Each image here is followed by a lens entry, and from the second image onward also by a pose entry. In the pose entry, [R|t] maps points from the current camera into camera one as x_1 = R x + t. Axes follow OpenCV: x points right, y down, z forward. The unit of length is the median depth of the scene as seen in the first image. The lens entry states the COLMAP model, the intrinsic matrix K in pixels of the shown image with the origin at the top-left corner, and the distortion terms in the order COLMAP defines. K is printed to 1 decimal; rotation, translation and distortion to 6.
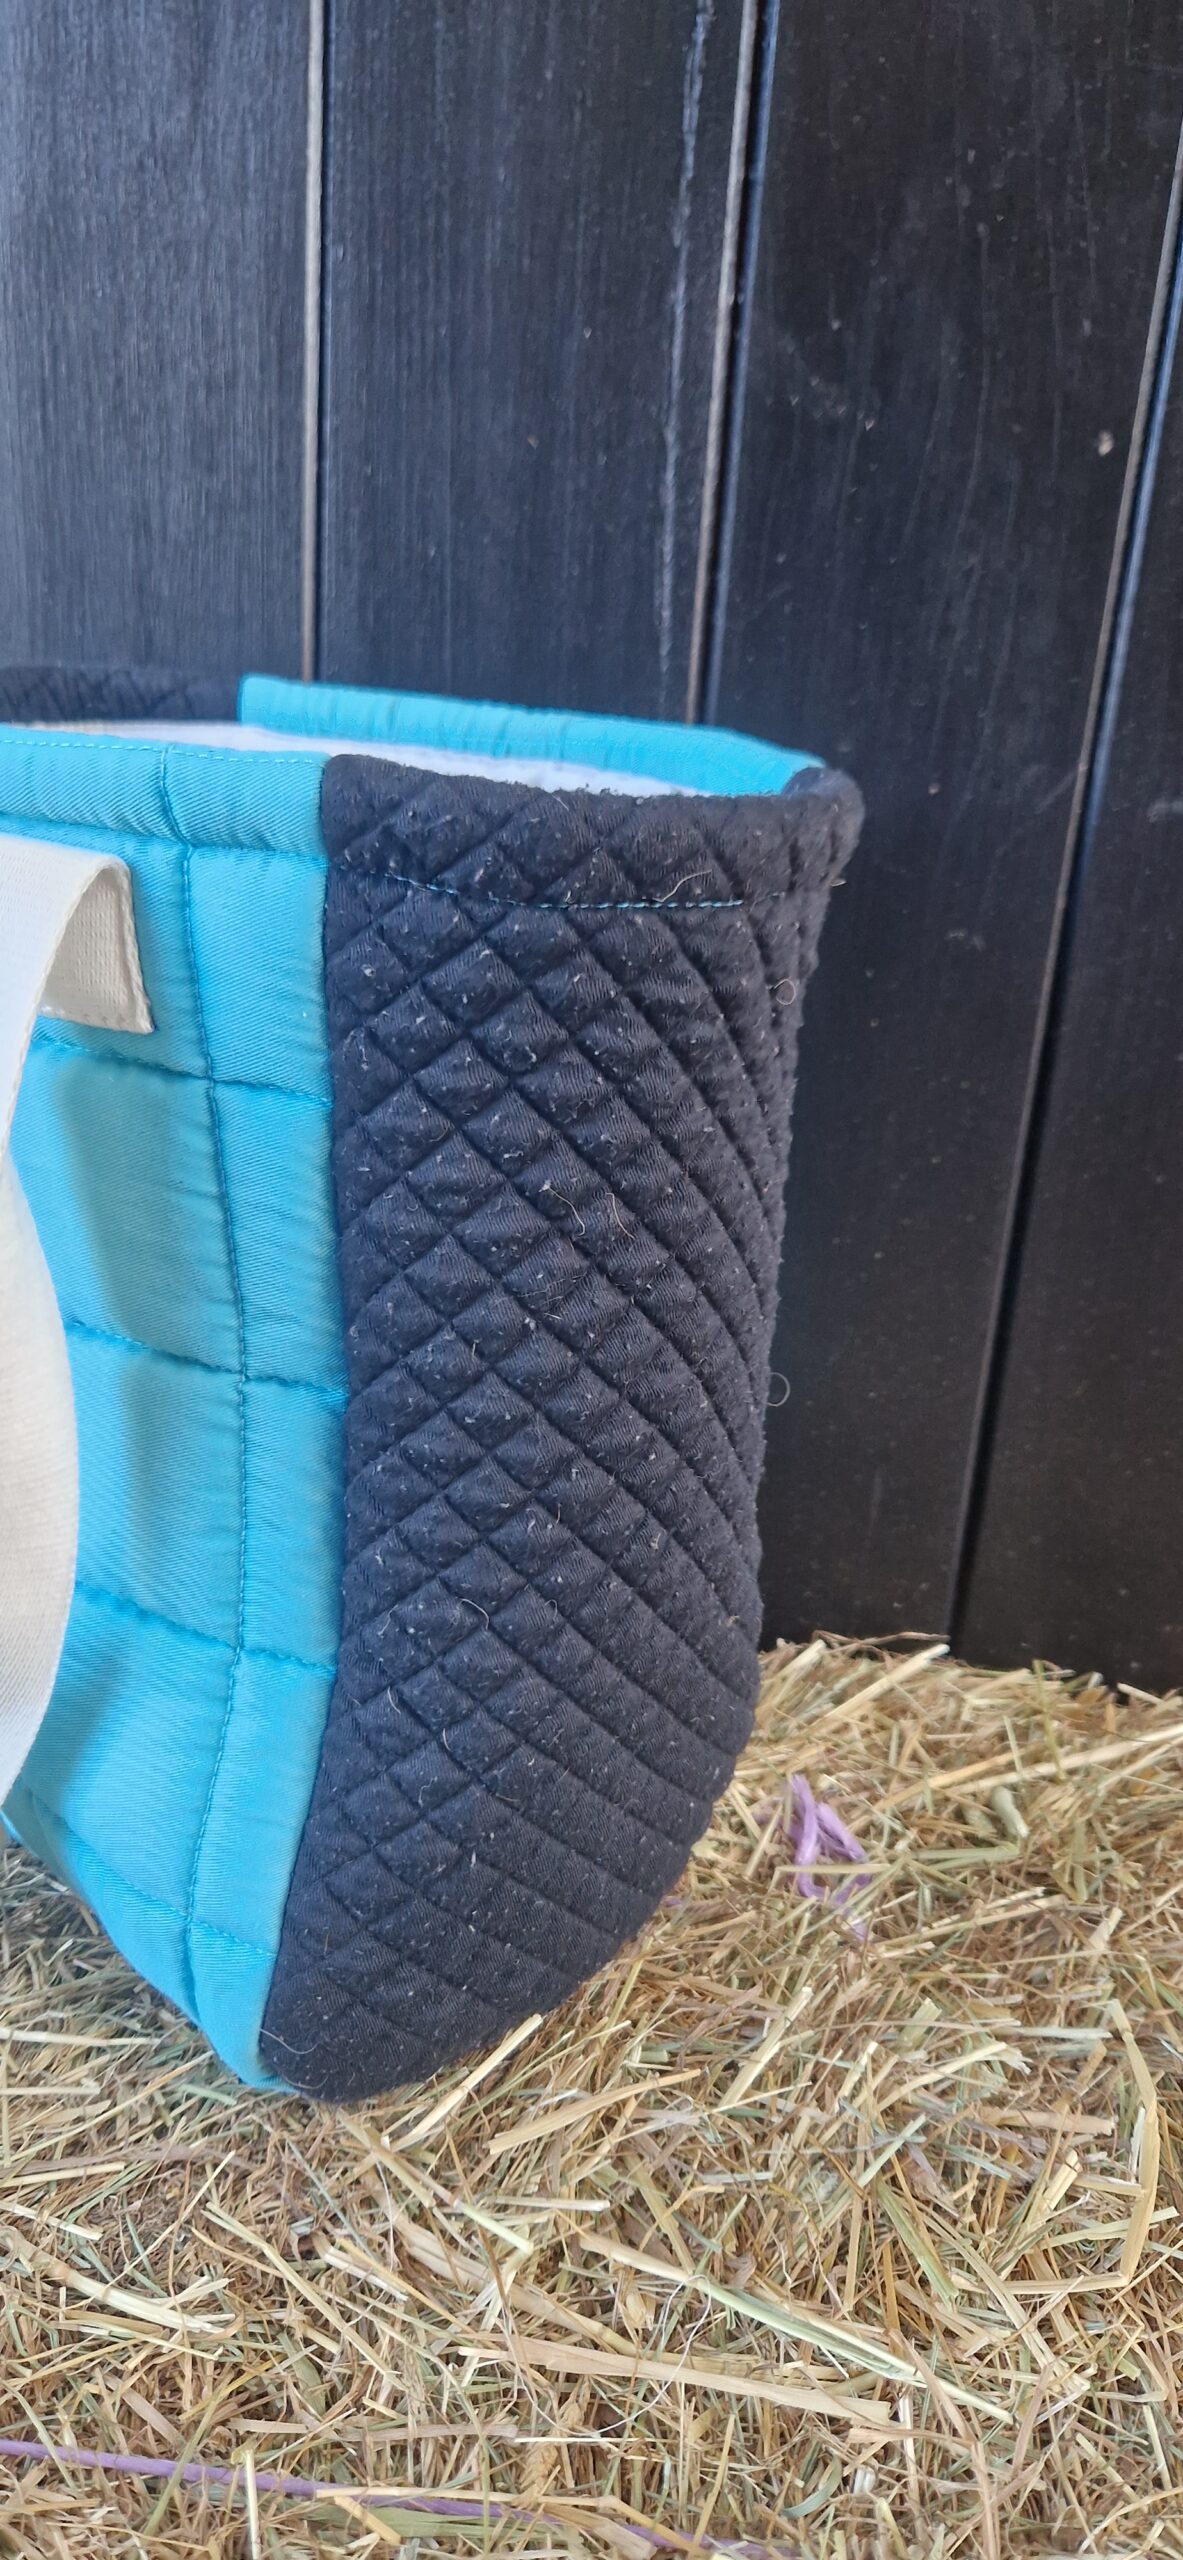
lens RADIAL K [[1801.3, 0, 613.6], [0, 1801.3, 1281.9], [0, 0, 1]] dist [0.034668, -0.041436]
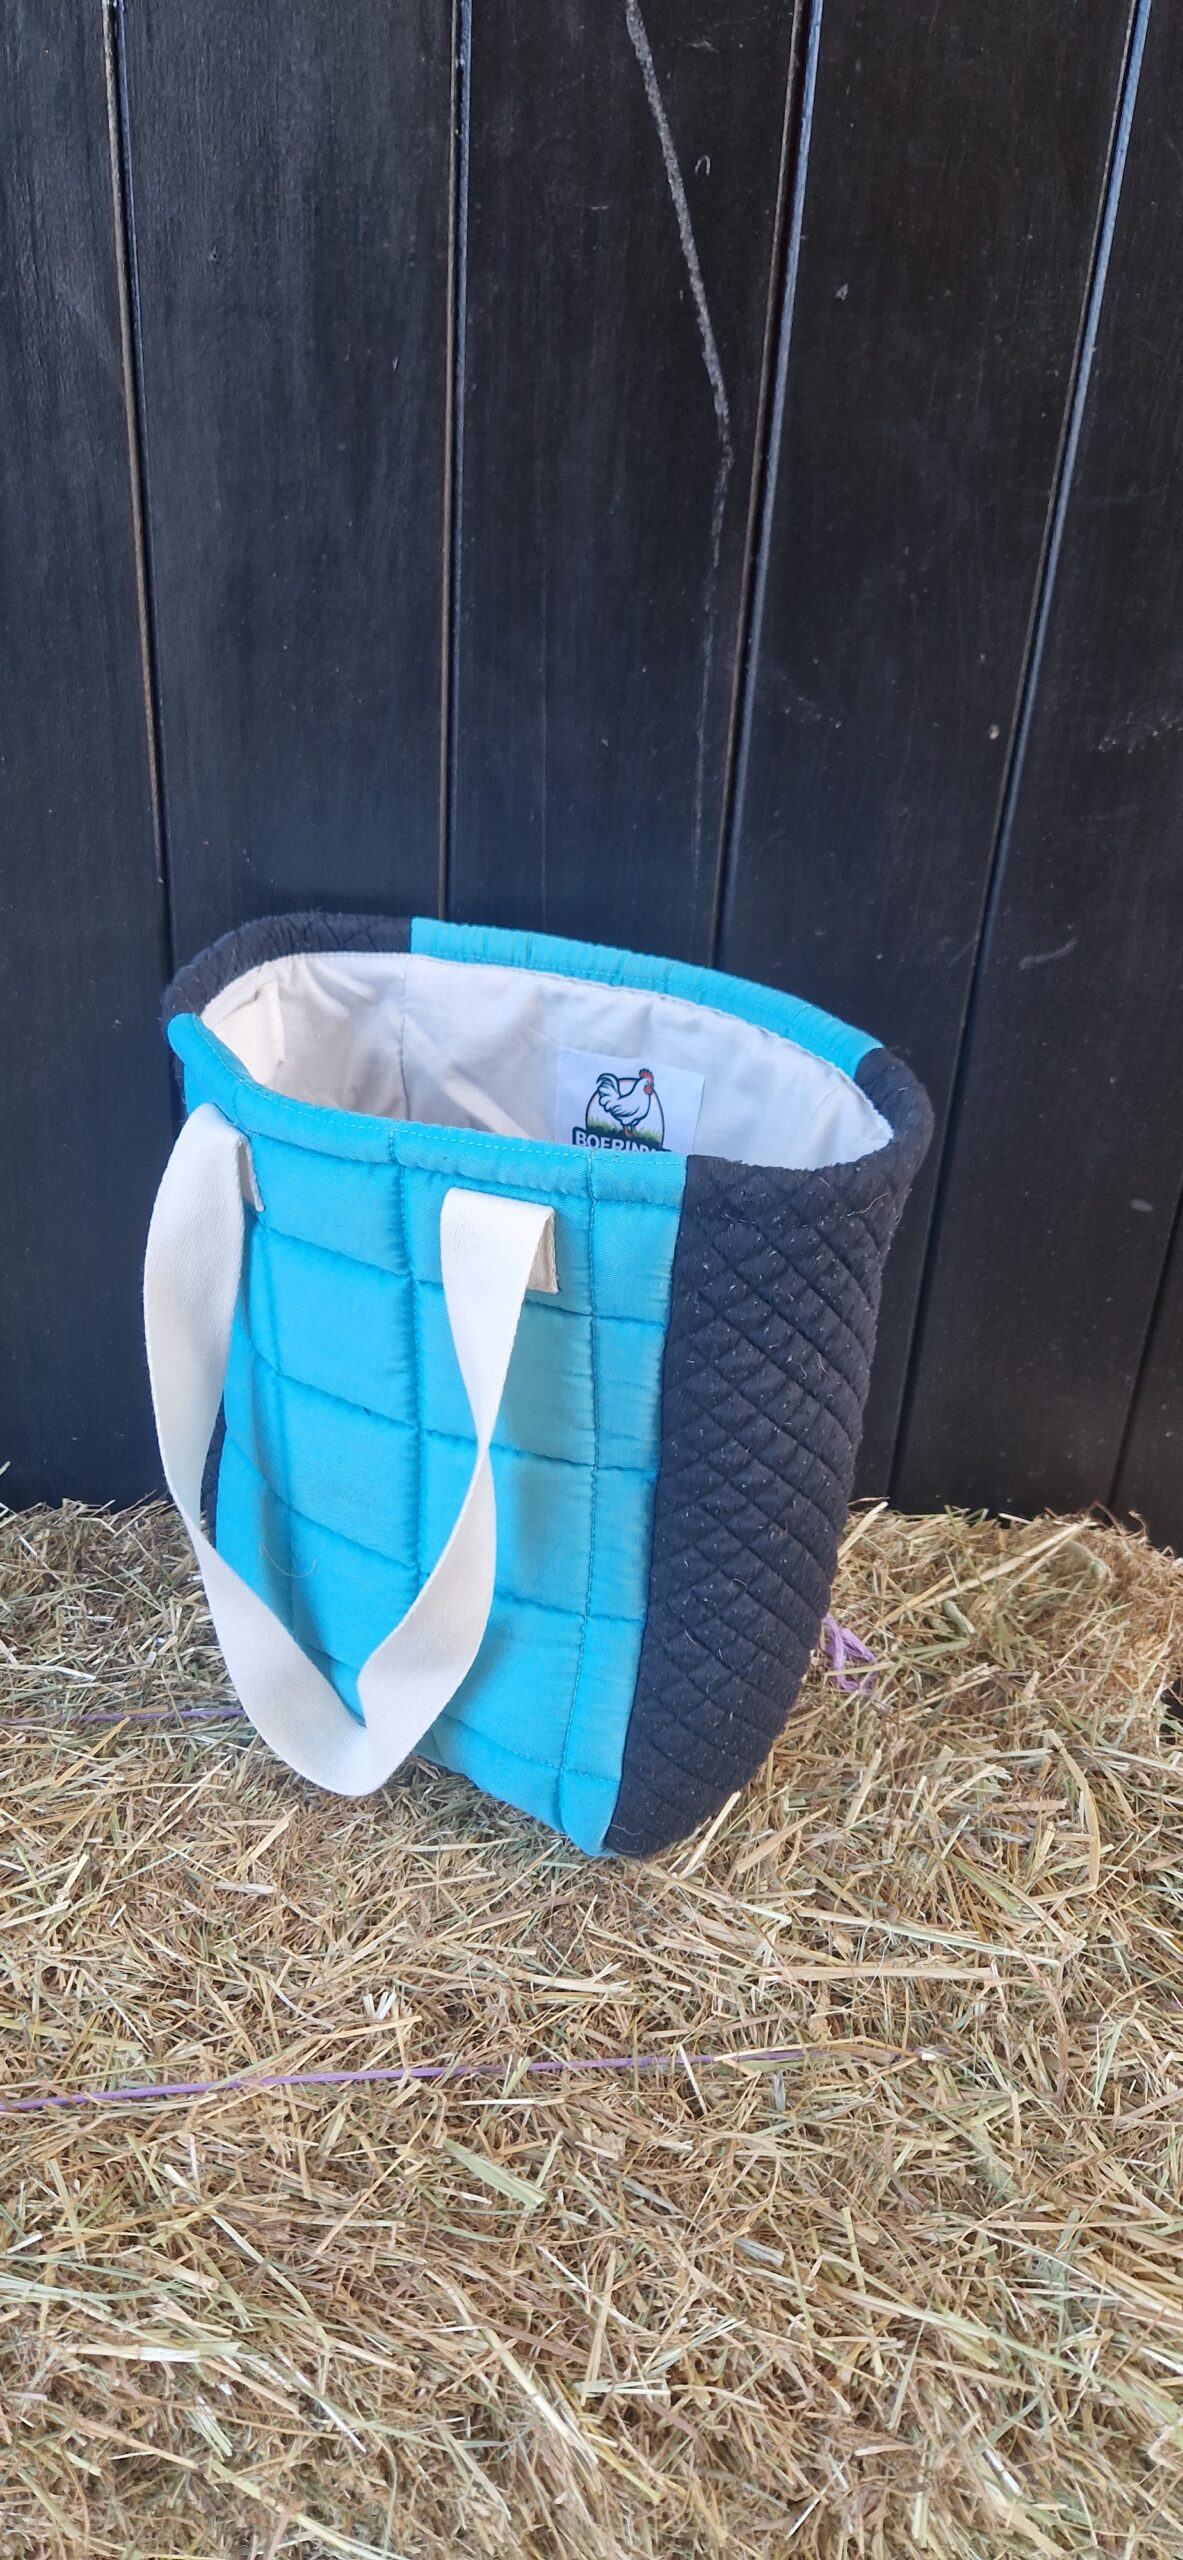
lens RADIAL K [[1801.3, 0, 575.6], [0, 1801.3, 1284.4], [0, 0, 1]] dist [0.034668, -0.041436]
pose [[0.983076, -0.101988, 0.152182, -0.332023], [0.077618, 0.984340, 0.158272, -0.276803], [-0.165941, -0.143782, 0.975597, -0.445160]]
